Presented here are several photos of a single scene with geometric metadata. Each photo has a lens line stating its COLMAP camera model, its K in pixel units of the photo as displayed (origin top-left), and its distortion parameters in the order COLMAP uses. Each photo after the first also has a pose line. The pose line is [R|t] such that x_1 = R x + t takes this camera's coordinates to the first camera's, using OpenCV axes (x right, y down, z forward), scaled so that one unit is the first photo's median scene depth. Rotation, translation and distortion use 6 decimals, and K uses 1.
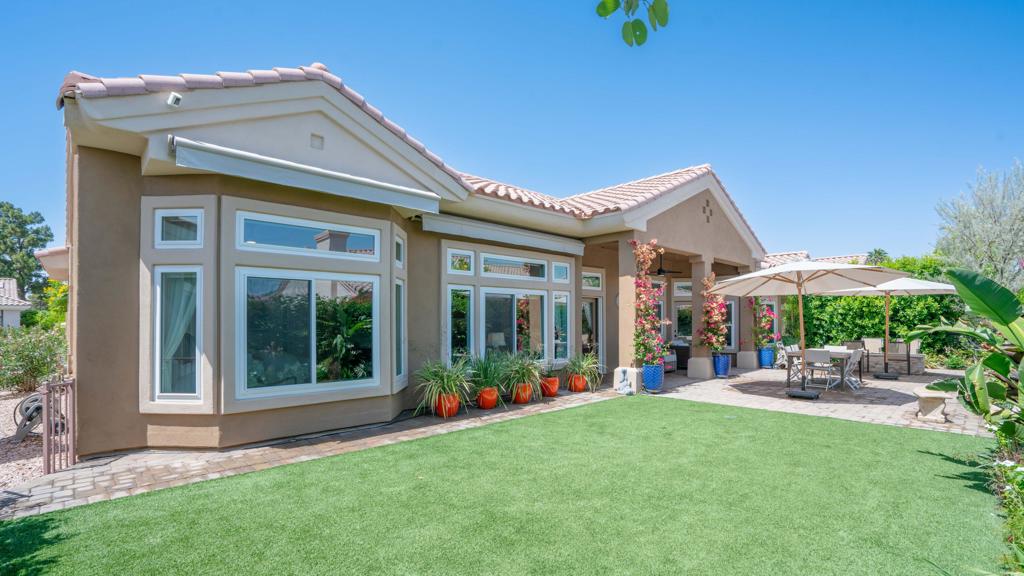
lens RADIAL K [[469.8, 0, 494.2], [0, 469.8, 314.0], [0, 0, 1]] dist [-0.003214, 0.005673]
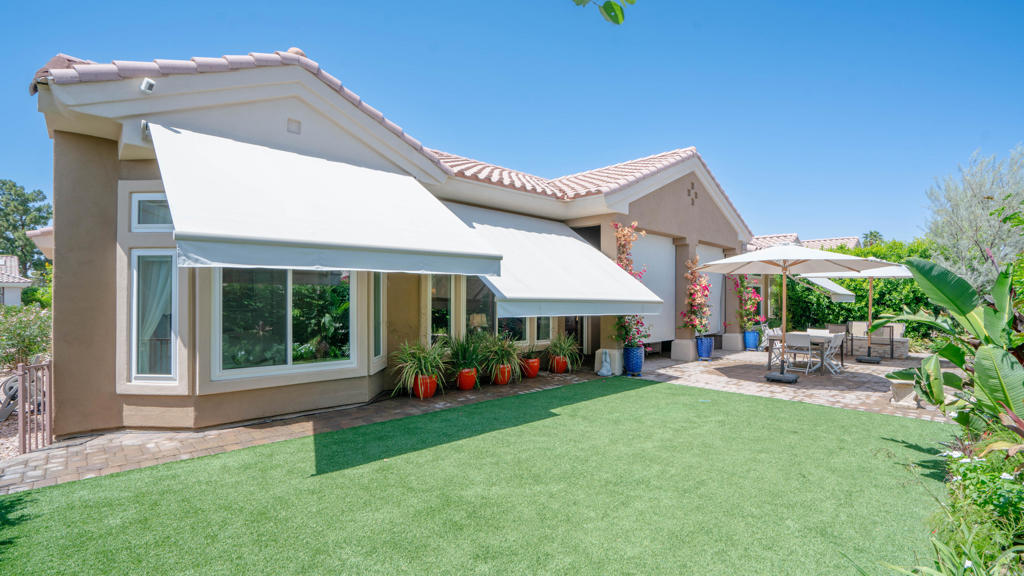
lens RADIAL K [[469.8, 0, 570.4], [0, 469.8, 278.8], [0, 0, 1]] dist [-0.003214, 0.005673]
pose [[0.999886, 0.005865, -0.013940, 0.241285], [-0.005699, 0.999913, 0.011887, -0.055456], [0.014009, -0.011806, 0.999832, -0.006604]]
